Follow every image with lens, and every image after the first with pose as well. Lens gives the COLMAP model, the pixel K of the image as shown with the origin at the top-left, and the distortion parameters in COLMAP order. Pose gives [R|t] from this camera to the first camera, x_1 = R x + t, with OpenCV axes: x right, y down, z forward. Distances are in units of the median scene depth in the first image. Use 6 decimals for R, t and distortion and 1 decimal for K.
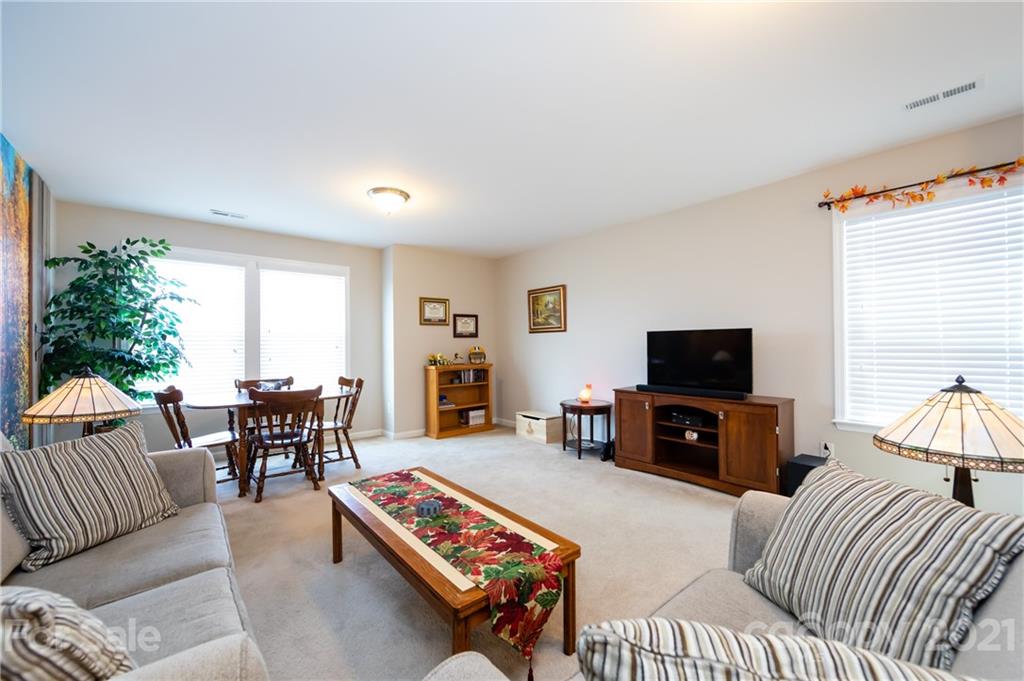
lens RADIAL K [[404.6, 0, 515.8], [0, 404.6, 342.5], [0, 0, 1]] dist [-0.002050, 0.000091]
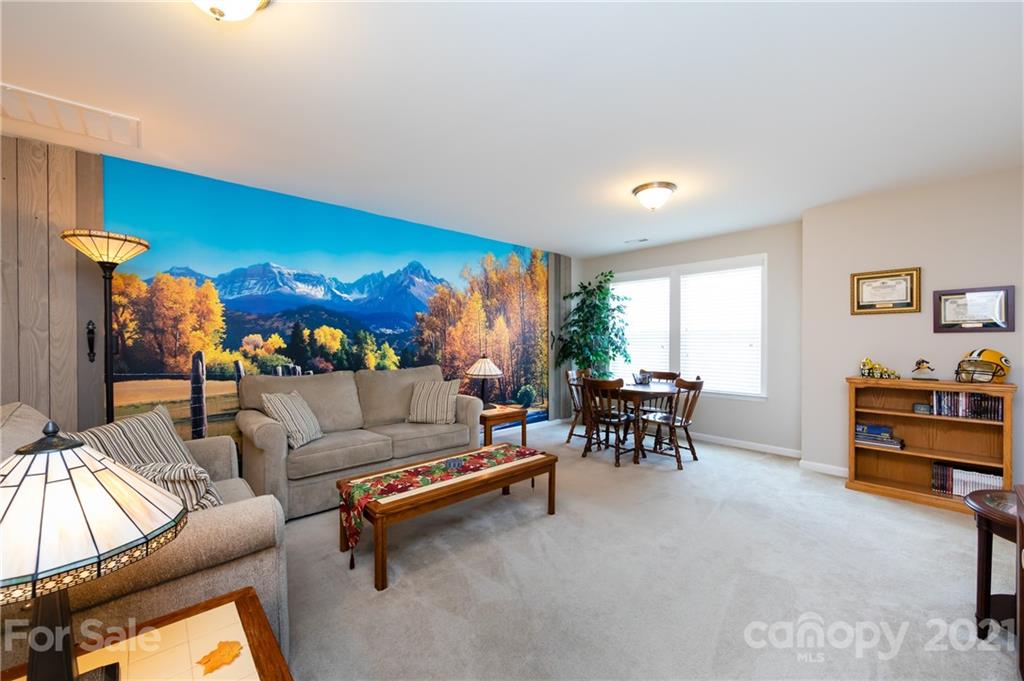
lens RADIAL K [[404.6, 0, 515.8], [0, 404.6, 342.5], [0, 0, 1]] dist [-0.002050, 0.000091]
pose [[0.030977, 0.017781, -0.999362, 0.504689], [0.007878, 0.999806, 0.018033, -0.016272], [0.999489, -0.008432, 0.030831, 0.492819]]
